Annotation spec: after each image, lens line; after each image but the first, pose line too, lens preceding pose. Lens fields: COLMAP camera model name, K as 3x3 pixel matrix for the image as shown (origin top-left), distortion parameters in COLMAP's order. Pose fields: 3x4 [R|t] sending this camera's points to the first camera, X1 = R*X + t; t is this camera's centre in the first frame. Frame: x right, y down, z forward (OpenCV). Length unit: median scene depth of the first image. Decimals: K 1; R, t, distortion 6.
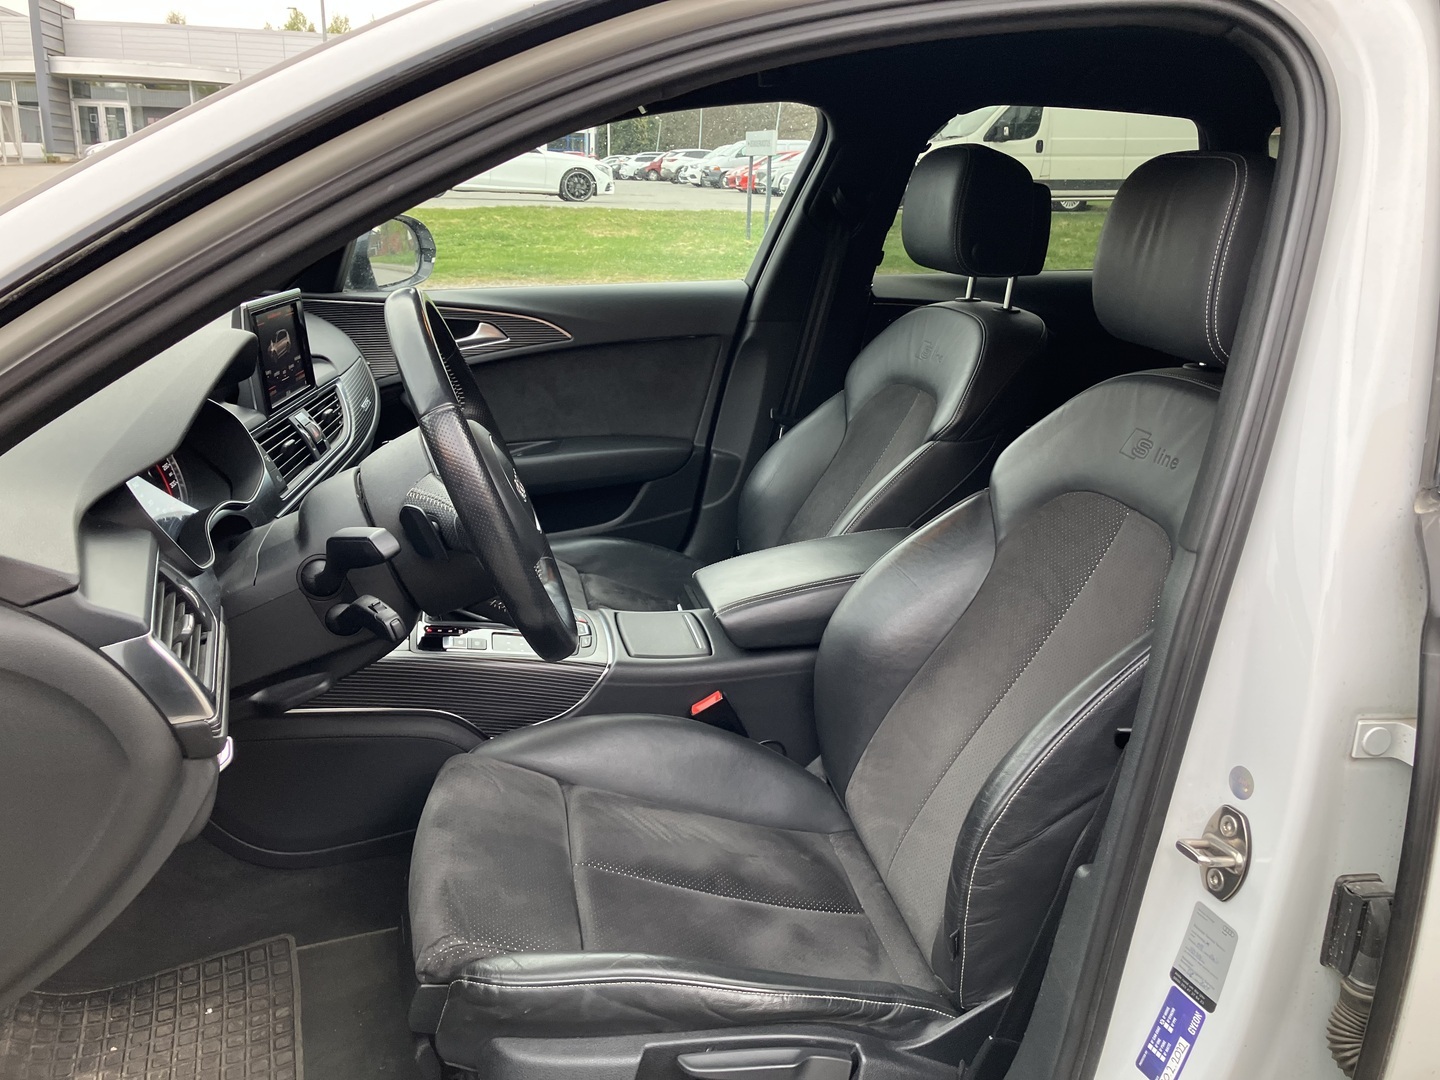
lens RADIAL K [[1158.0, 0, 720.0], [0, 1158.0, 540.0], [0, 0, 1]] dist [0.004645, -0.011957]
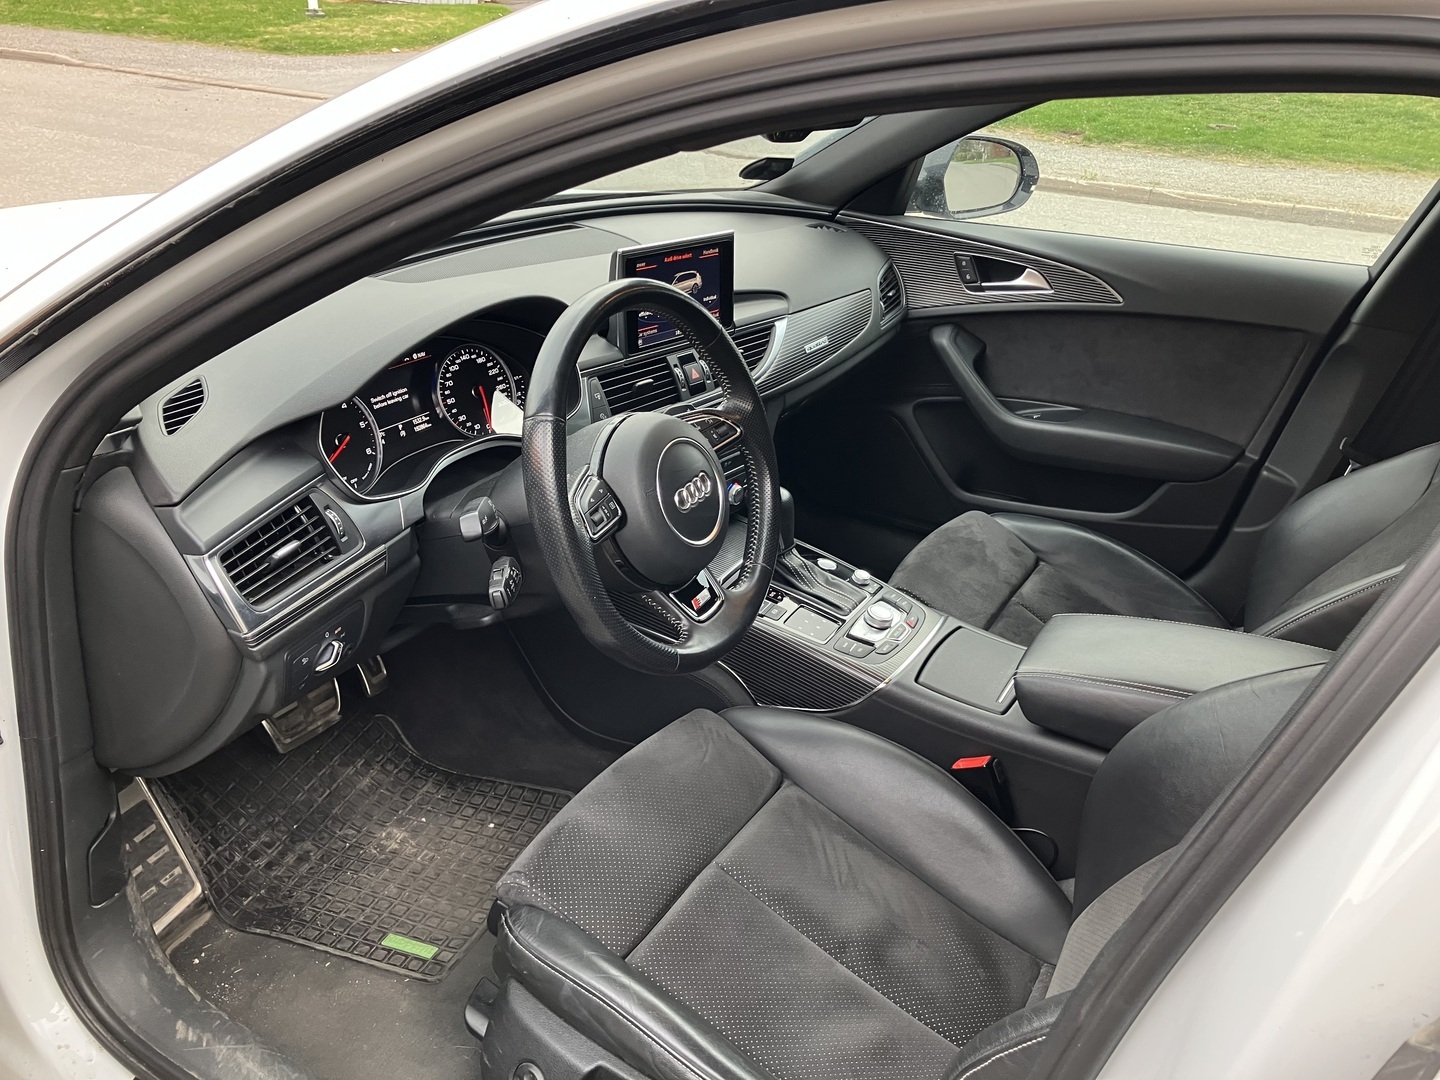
lens RADIAL K [[1158.0, 0, 720.0], [0, 1158.0, 540.0], [0, 0, 1]] dist [0.004645, -0.011957]
pose [[0.744331, 0.307489, -0.592809, 0.318042], [-0.235616, 0.951522, 0.197713, -0.151699], [0.624865, -0.007489, 0.780697, 0.179985]]
